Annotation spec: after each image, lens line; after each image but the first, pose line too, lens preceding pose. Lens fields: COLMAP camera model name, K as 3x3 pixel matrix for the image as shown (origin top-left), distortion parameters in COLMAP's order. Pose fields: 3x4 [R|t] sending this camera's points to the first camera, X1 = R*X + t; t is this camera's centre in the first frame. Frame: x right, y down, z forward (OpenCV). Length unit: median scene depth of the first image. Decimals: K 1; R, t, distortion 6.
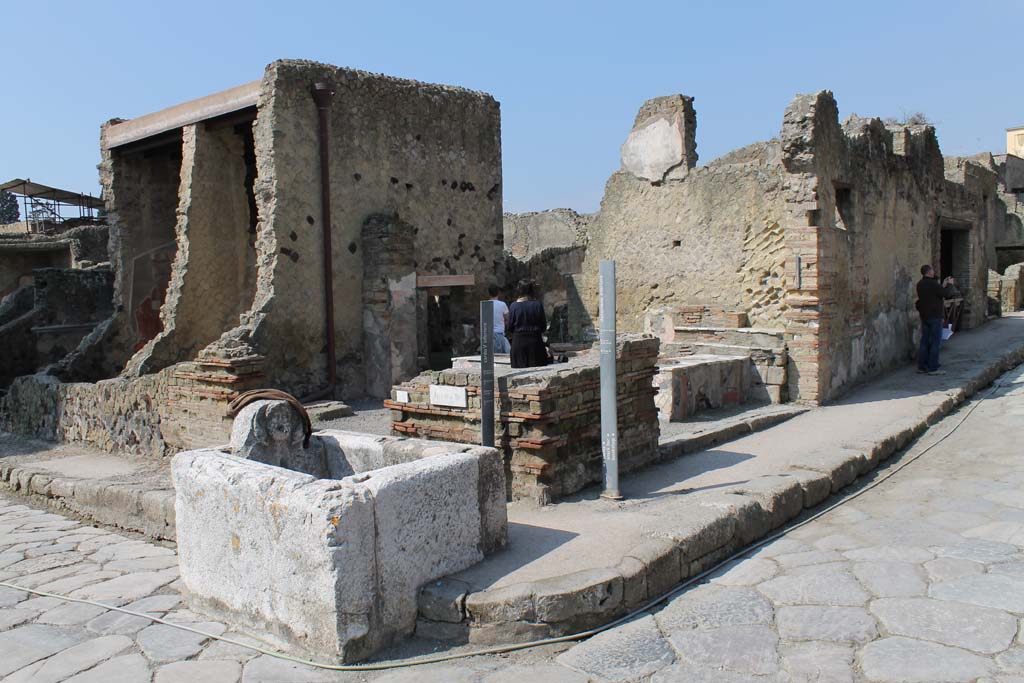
lens RADIAL K [[863.6, 0, 512.0], [0, 863.6, 341.5], [0, 0, 1]] dist [-0.151247, 0.112185]
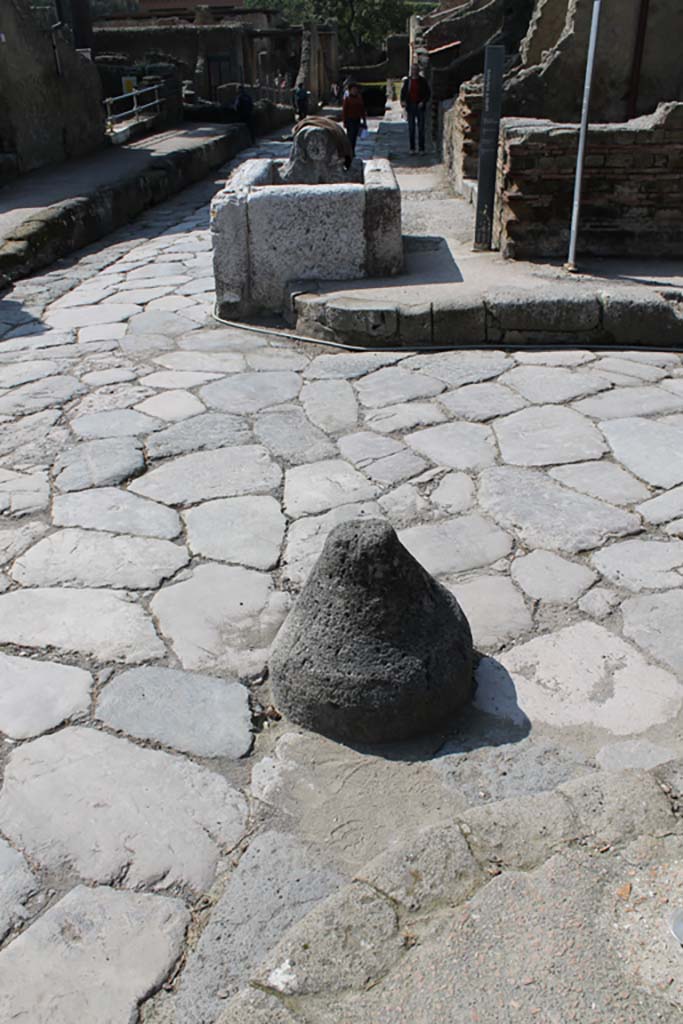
lens RADIAL K [[863.6, 0, 341.5], [0, 863.6, 512.0], [0, 0, 1]] dist [-0.151247, 0.112185]
pose [[0.630778, 0.403994, -0.662501, 0.966108], [-0.051029, 0.873528, 0.484092, -0.043586], [0.774284, -0.271548, 0.571618, 0.212297]]
